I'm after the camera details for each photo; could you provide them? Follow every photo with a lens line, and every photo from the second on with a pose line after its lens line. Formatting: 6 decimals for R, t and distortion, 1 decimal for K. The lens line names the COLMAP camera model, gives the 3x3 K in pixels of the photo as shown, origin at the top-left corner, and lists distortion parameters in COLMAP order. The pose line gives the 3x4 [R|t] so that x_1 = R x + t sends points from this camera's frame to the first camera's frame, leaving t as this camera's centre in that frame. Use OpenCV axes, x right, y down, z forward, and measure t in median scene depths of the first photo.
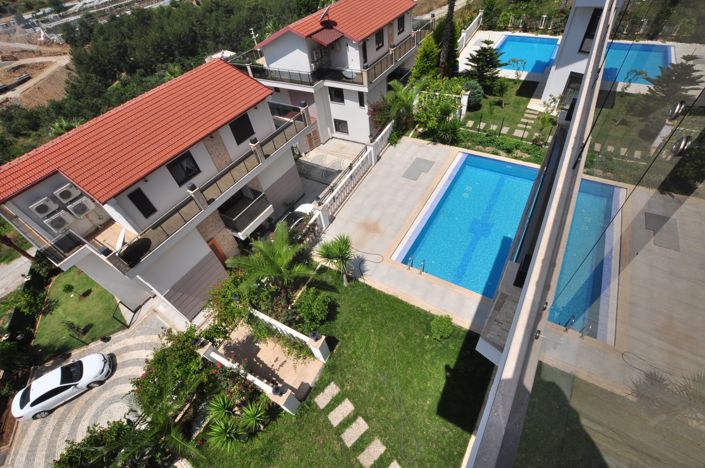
lens RADIAL K [[305.5, 0, 352.5], [0, 305.5, 234.0], [0, 0, 1]] dist [-0.019777, -0.000340]
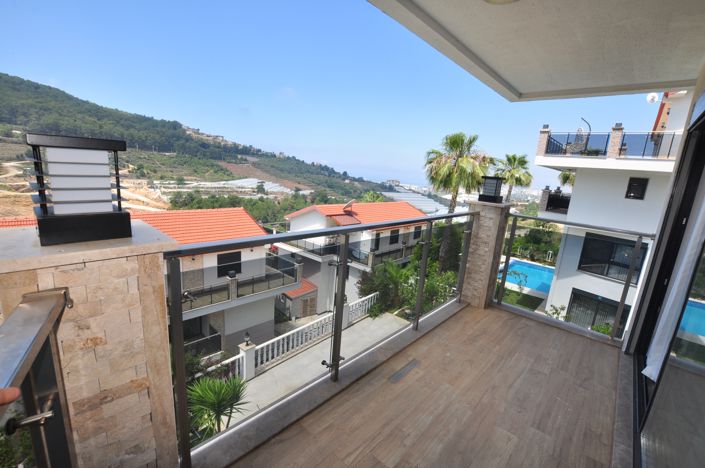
lens RADIAL K [[309.0, 0, 352.5], [0, 309.0, 234.0], [0, 0, 1]] dist [-0.017637, 0.000238]
pose [[0.964810, 0.217761, -0.147386, 0.116035], [-0.262783, 0.778546, -0.569923, 0.036041], [-0.009360, 0.588597, 0.808372, 0.092122]]
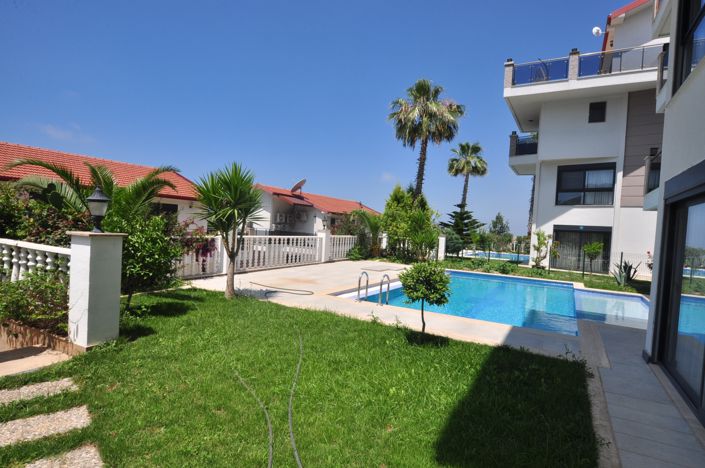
lens RADIAL K [[375.6, 0, 352.5], [0, 375.6, 234.0], [0, 0, 1]] dist [-0.000276, -0.000396]
pose [[0.986572, 0.160476, 0.030393, 0.069113], [-0.087282, 0.675300, -0.732360, 0.249559], [-0.138051, 0.719873, 0.680239, 0.236299]]
